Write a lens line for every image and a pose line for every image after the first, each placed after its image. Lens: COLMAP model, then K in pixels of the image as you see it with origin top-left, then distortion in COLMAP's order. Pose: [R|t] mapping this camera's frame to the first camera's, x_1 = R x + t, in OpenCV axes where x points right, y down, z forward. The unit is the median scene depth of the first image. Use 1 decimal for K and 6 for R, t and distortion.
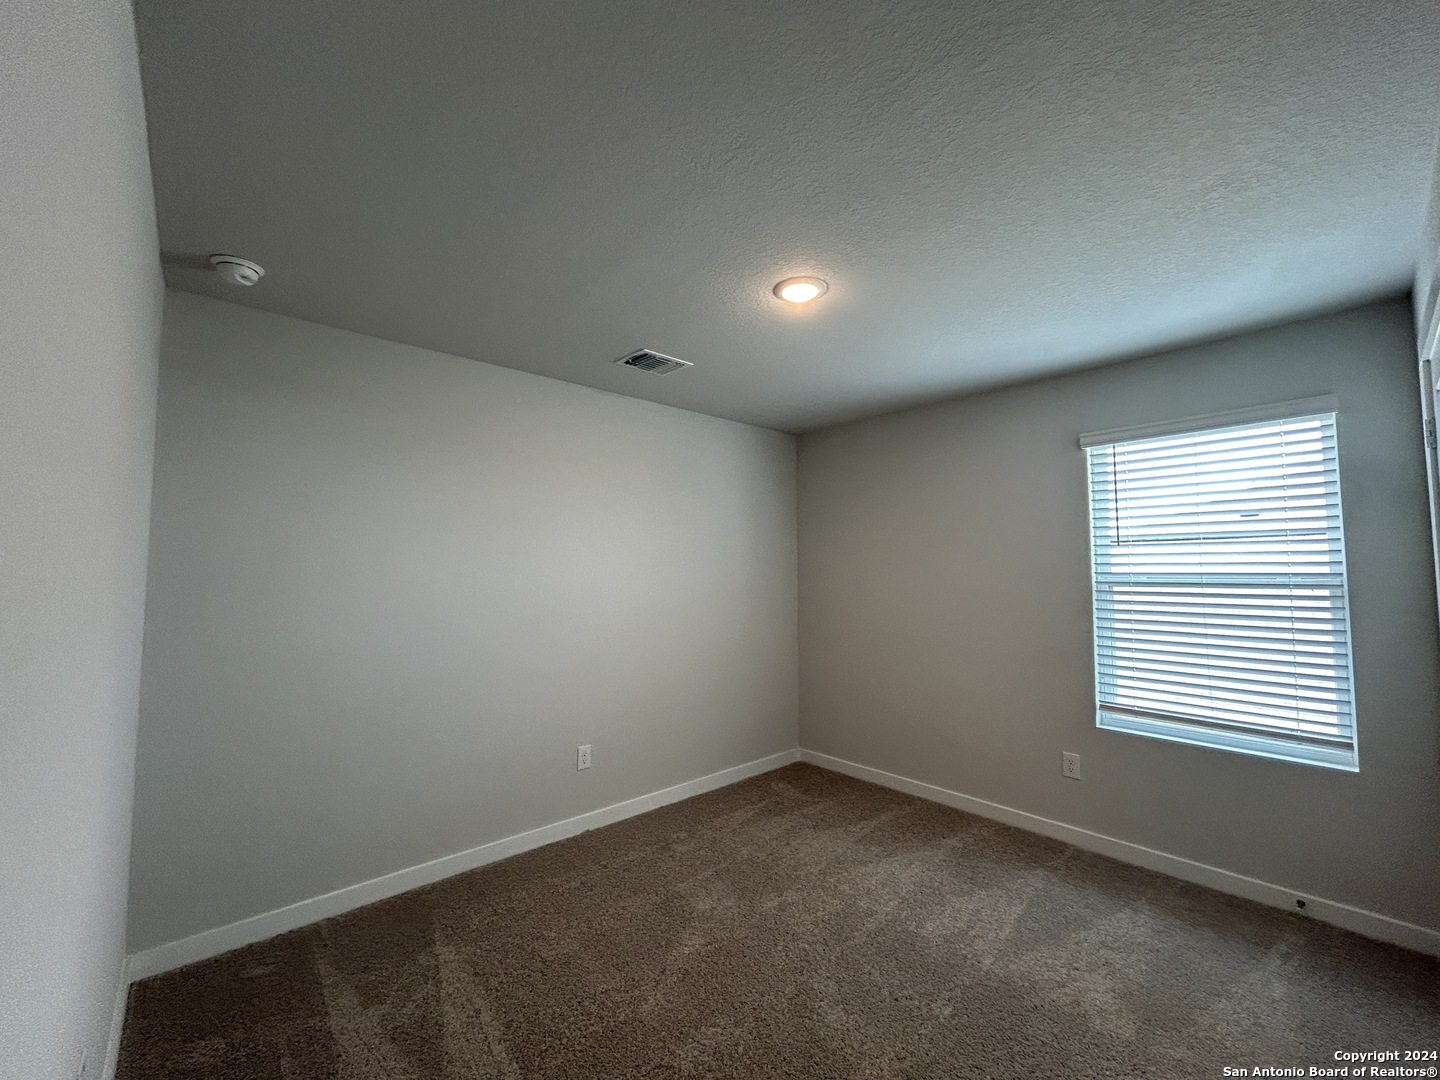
lens RADIAL K [[584.1, 0, 718.7], [0, 584.1, 538.6], [0, 0, 1]] dist [-0.001483, 0.000459]
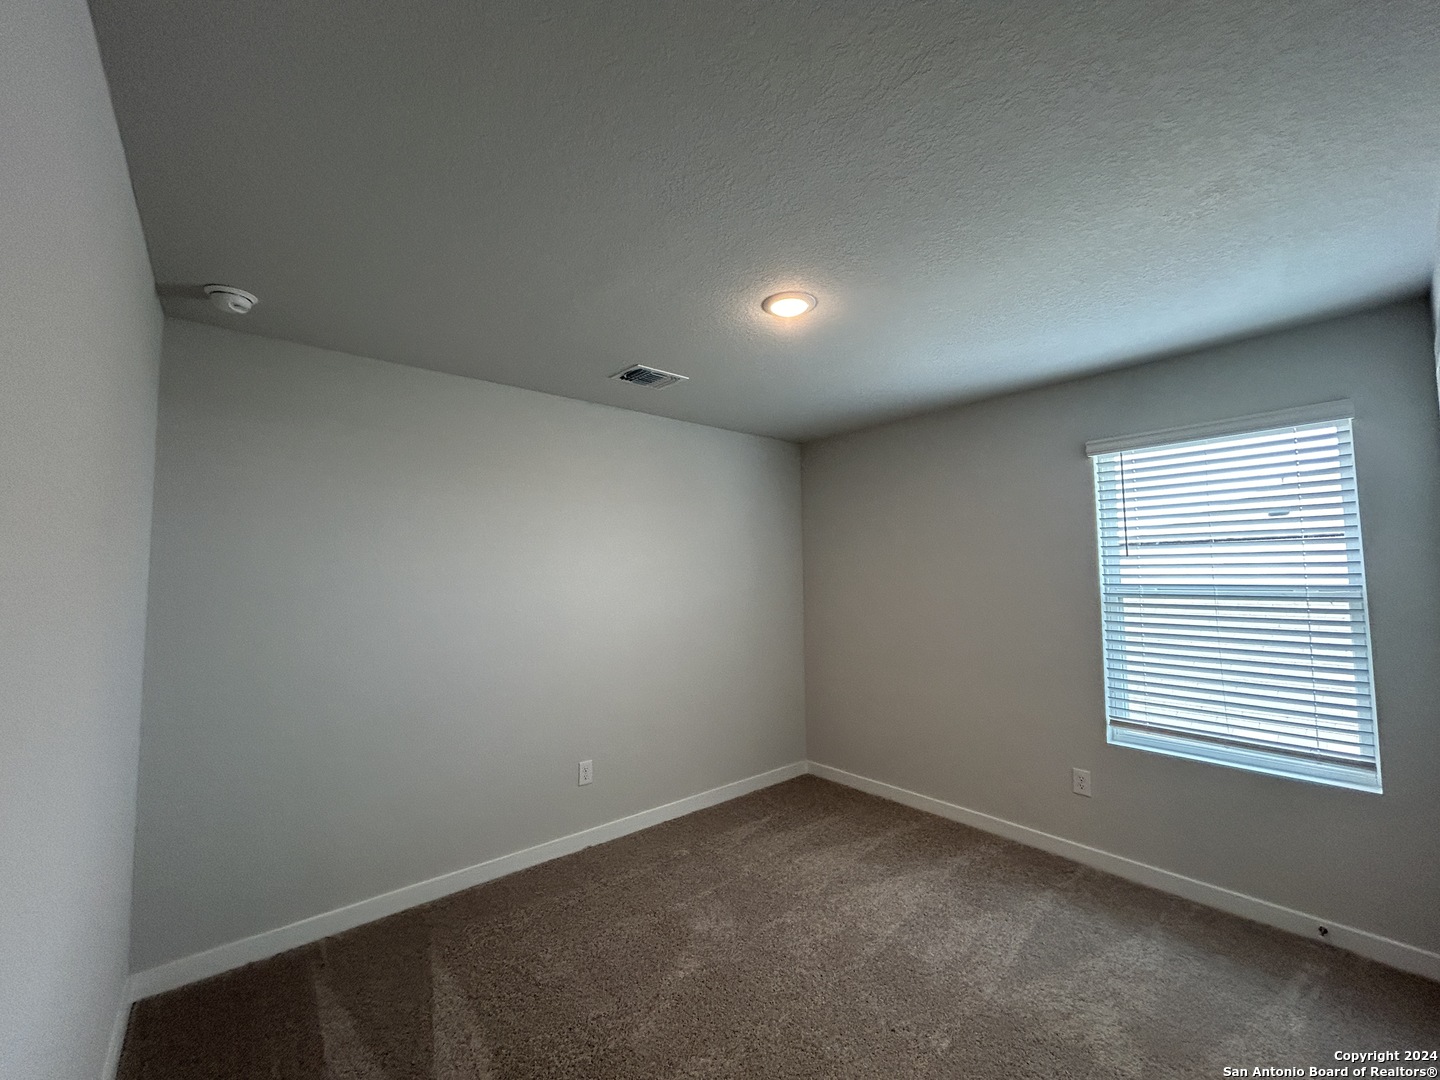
lens RADIAL K [[584.1, 0, 719.2], [0, 584.1, 538.4], [0, 0, 1]] dist [-0.001483, 0.000459]
pose [[0.999516, -0.010758, -0.029191, 0.041276], [0.010614, 0.999931, -0.005086, -0.023790], [0.029243, 0.004773, 0.999561, 0.010497]]
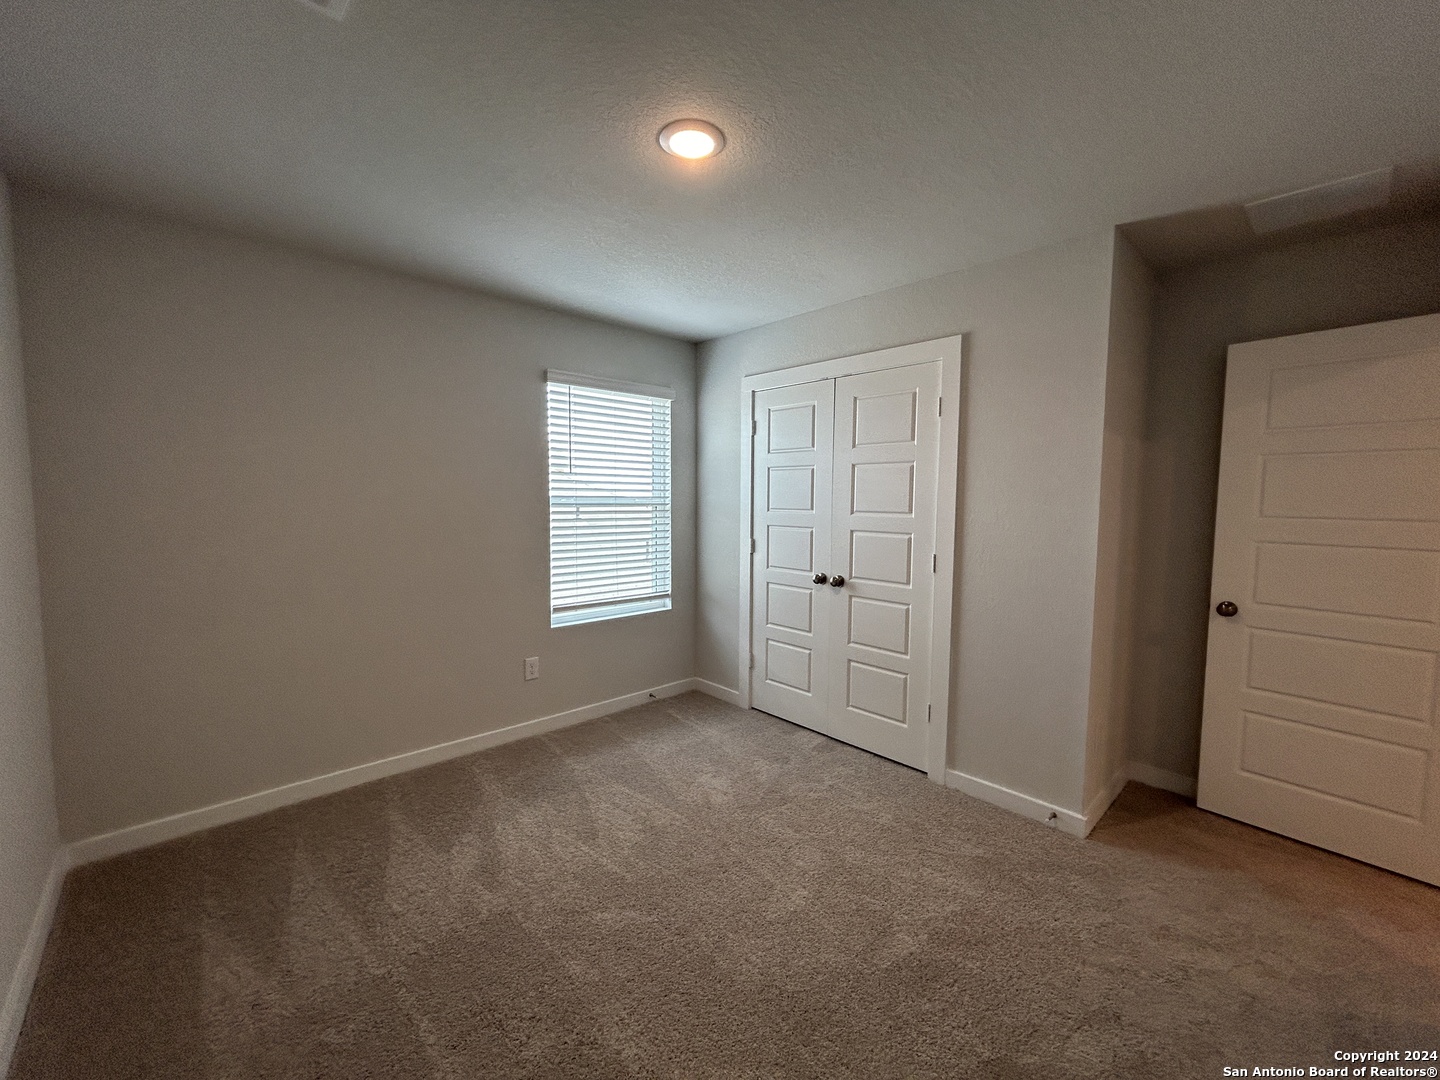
lens RADIAL K [[584.1, 0, 723.4], [0, 584.1, 541.5], [0, 0, 1]] dist [-0.001483, 0.000459]
pose [[-0.014131, -0.080008, 0.996694, -0.618585], [-0.065458, 0.994729, 0.078922, 0.043467], [-0.997755, -0.064127, -0.019294, 0.837387]]
